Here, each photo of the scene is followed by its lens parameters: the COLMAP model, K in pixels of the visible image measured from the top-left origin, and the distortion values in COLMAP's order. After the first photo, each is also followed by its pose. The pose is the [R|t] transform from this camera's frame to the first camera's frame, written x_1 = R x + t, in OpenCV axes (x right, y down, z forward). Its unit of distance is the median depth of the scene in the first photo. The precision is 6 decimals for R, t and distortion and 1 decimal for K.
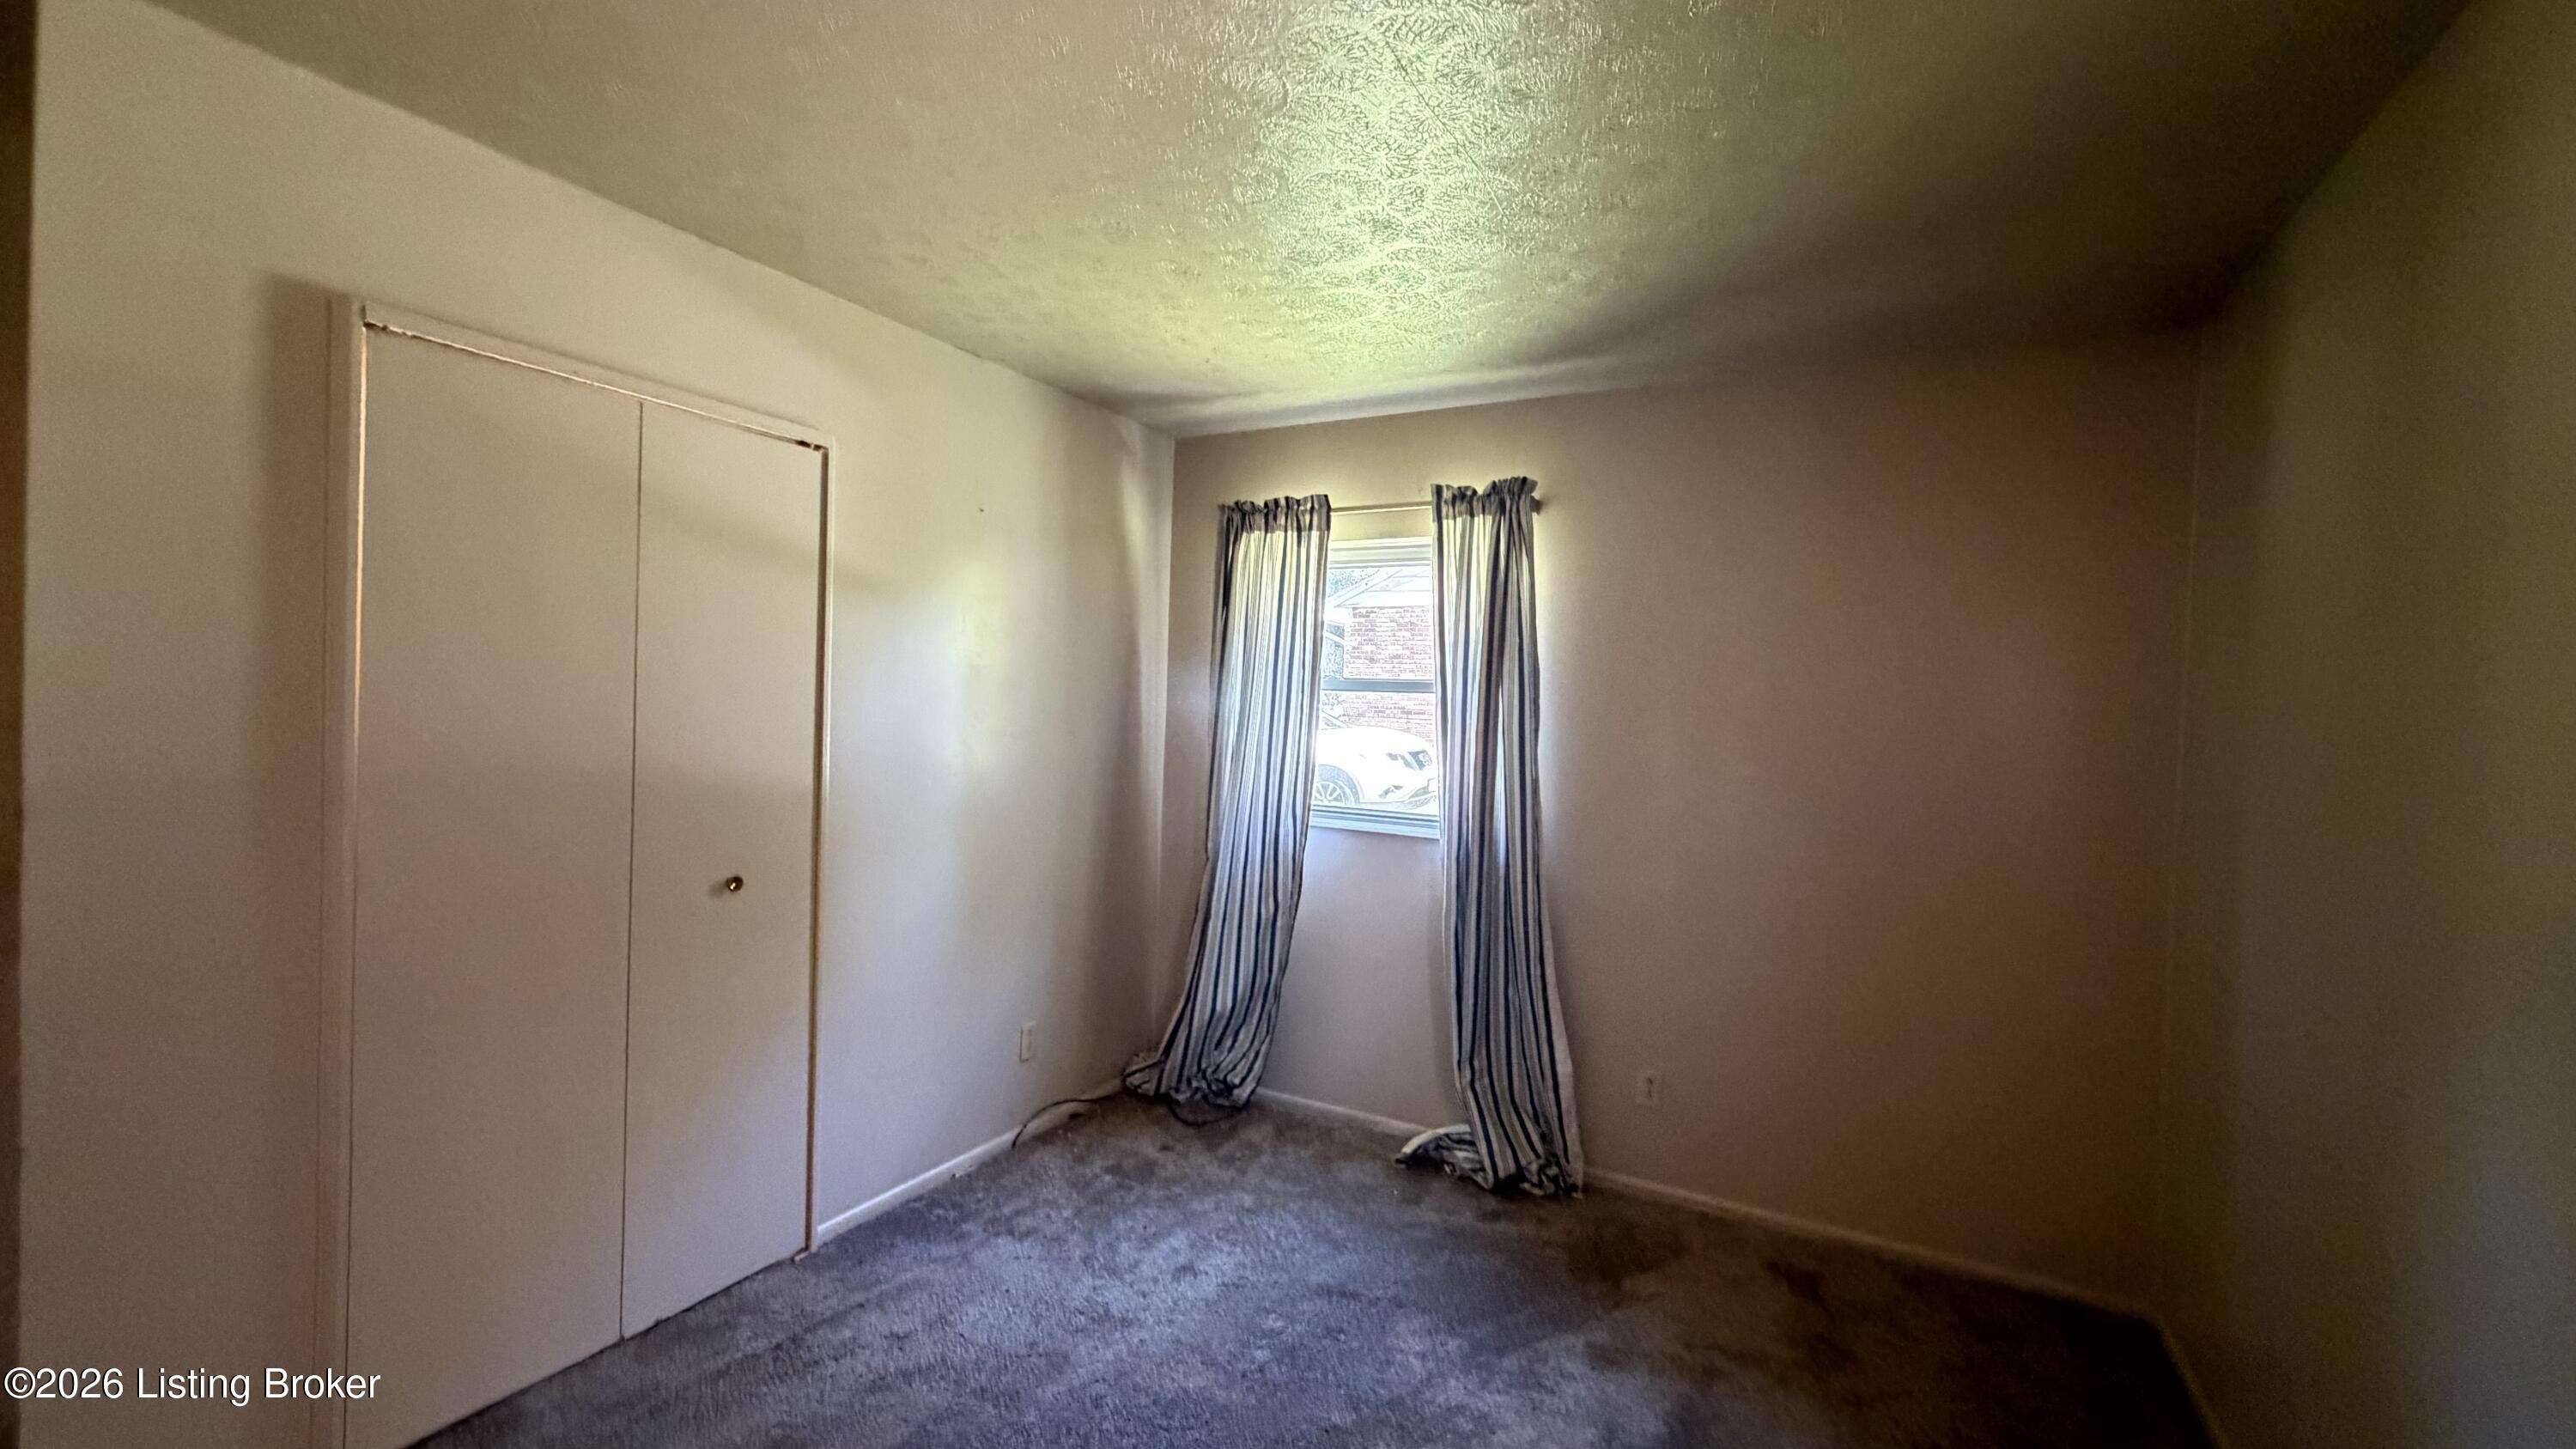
lens RADIAL K [[1025.5, 0, 1288.9], [0, 1025.5, 725.7], [0, 0, 1]] dist [0.001346, 0.000003]
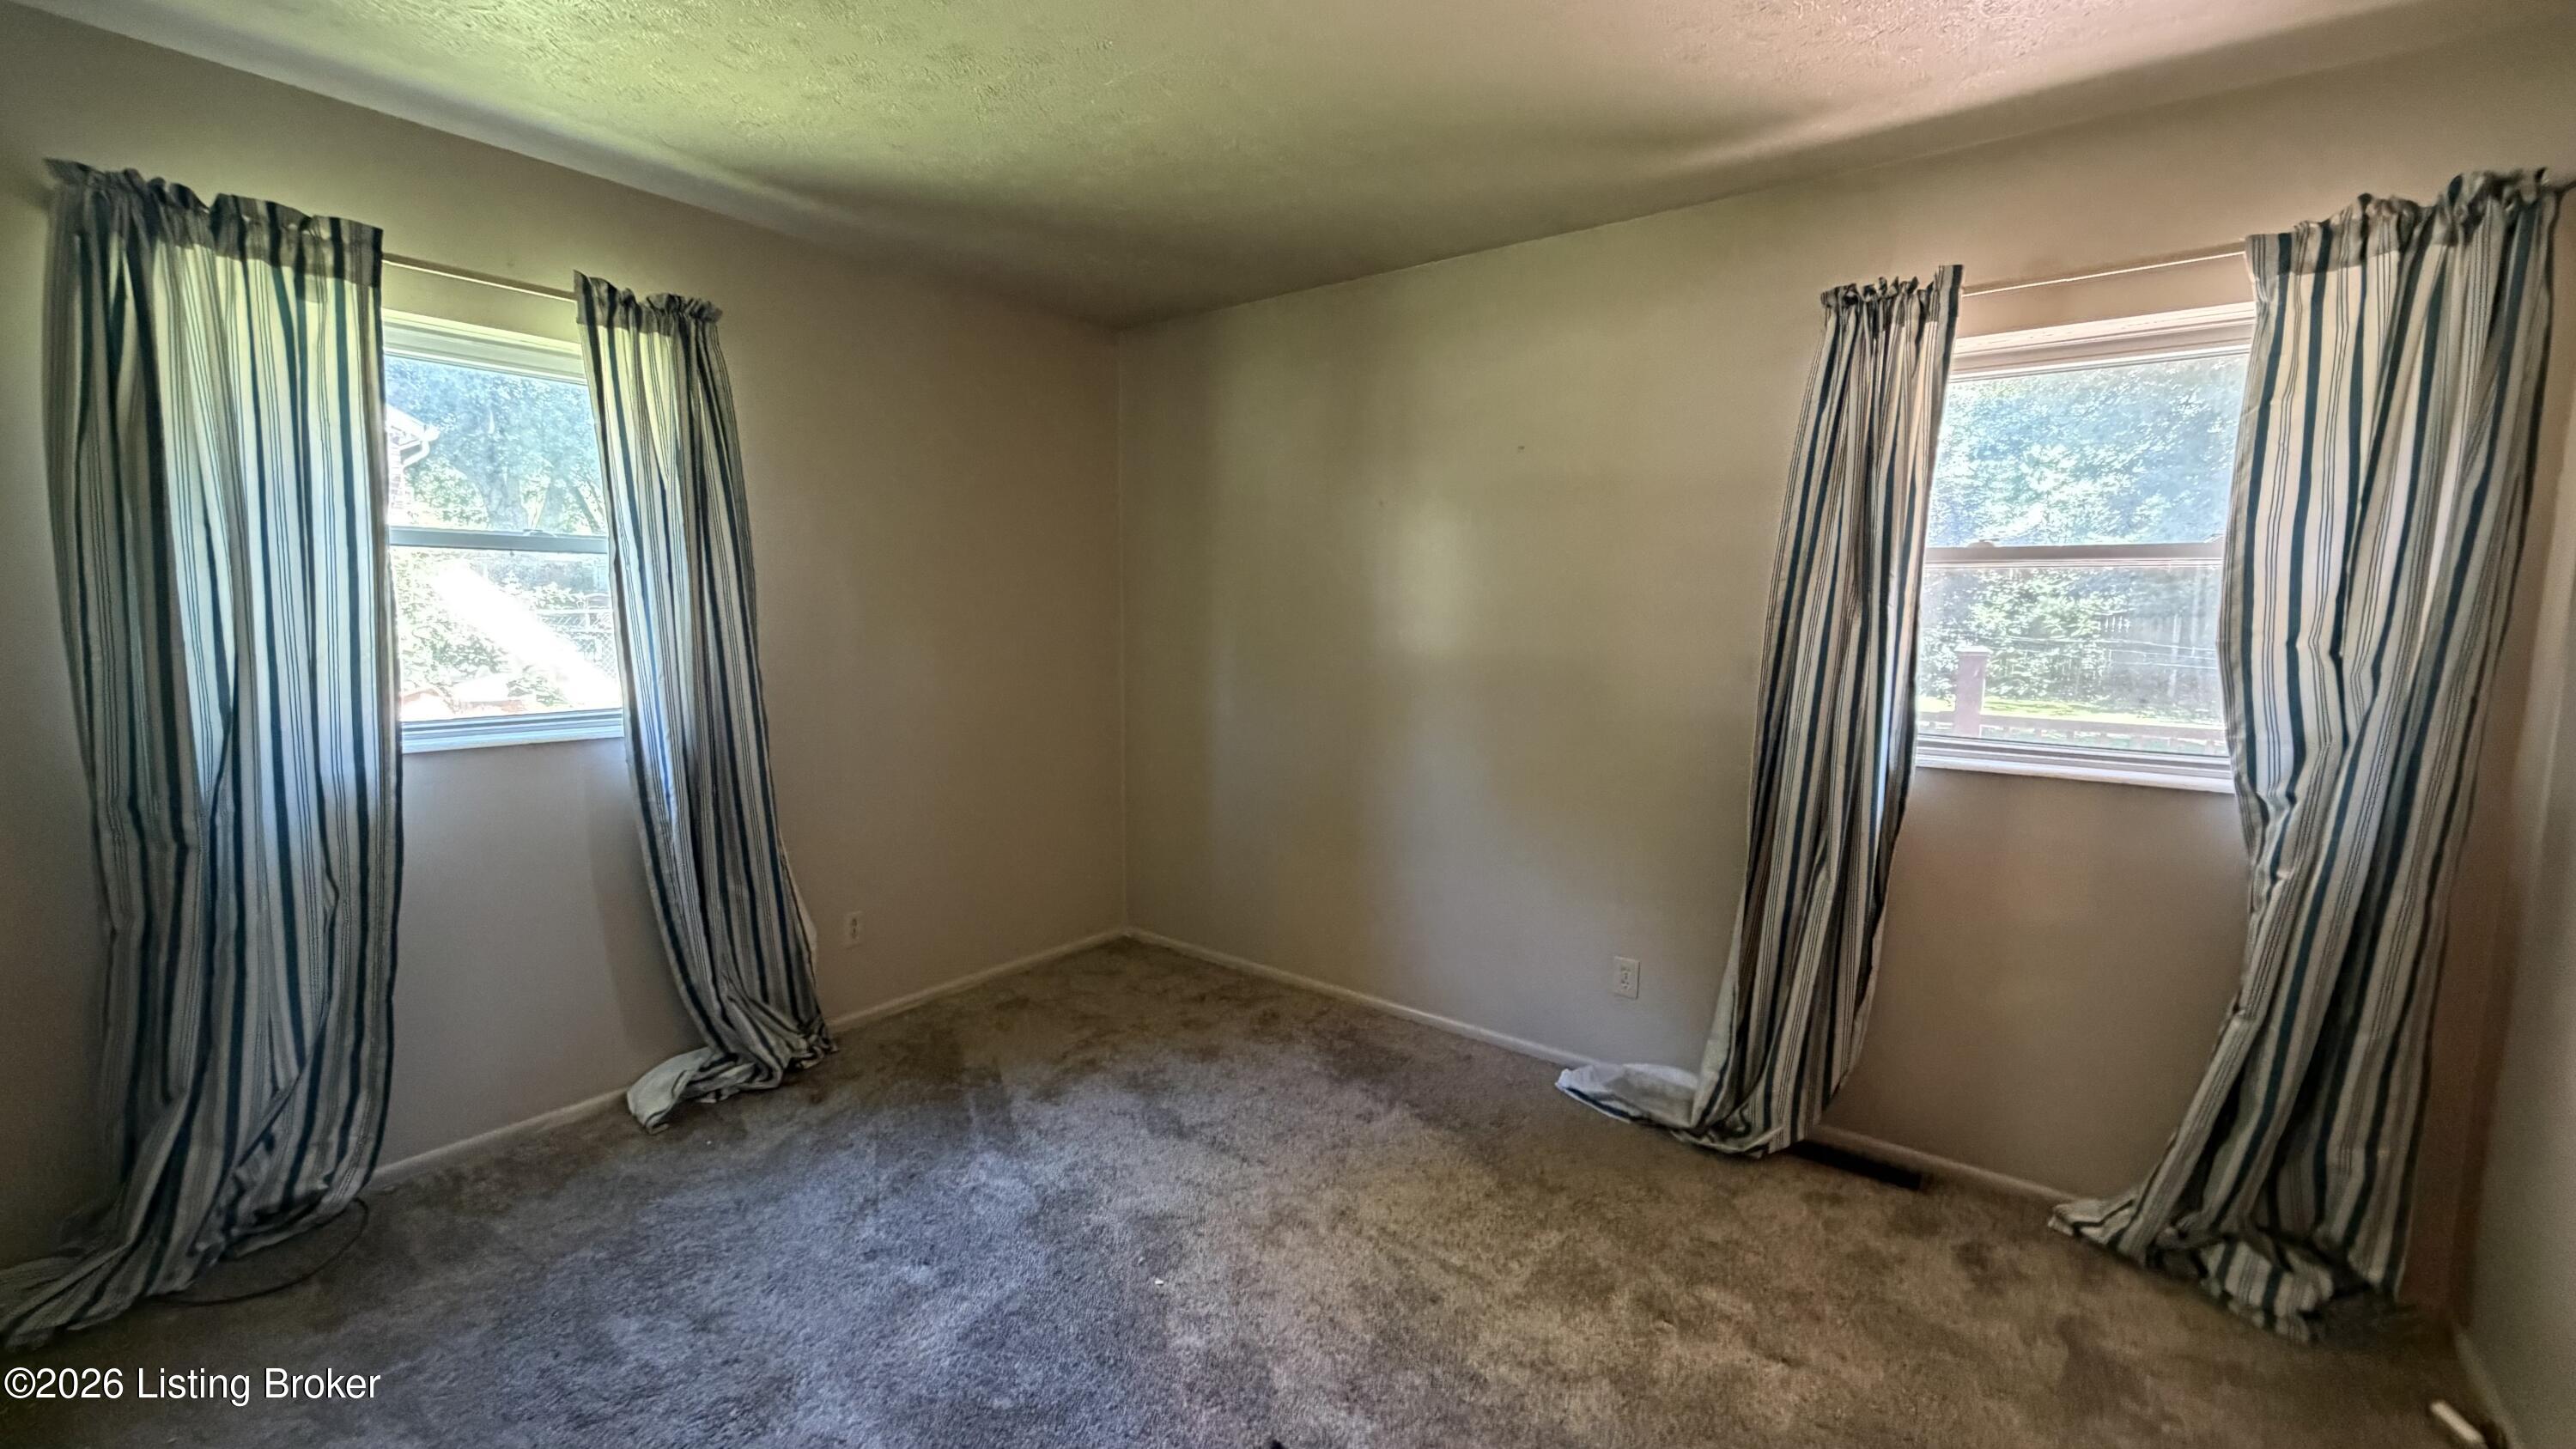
lens RADIAL K [[1025.5, 0, 1280.1], [0, 1025.5, 727.6], [0, 0, 1]] dist [0.001346, 0.000003]
pose [[0.155603, -0.152208, 0.976023, -0.585166], [0.006192, 0.988188, 0.153118, -0.018036], [-0.987800, -0.017782, 0.154707, 0.382409]]
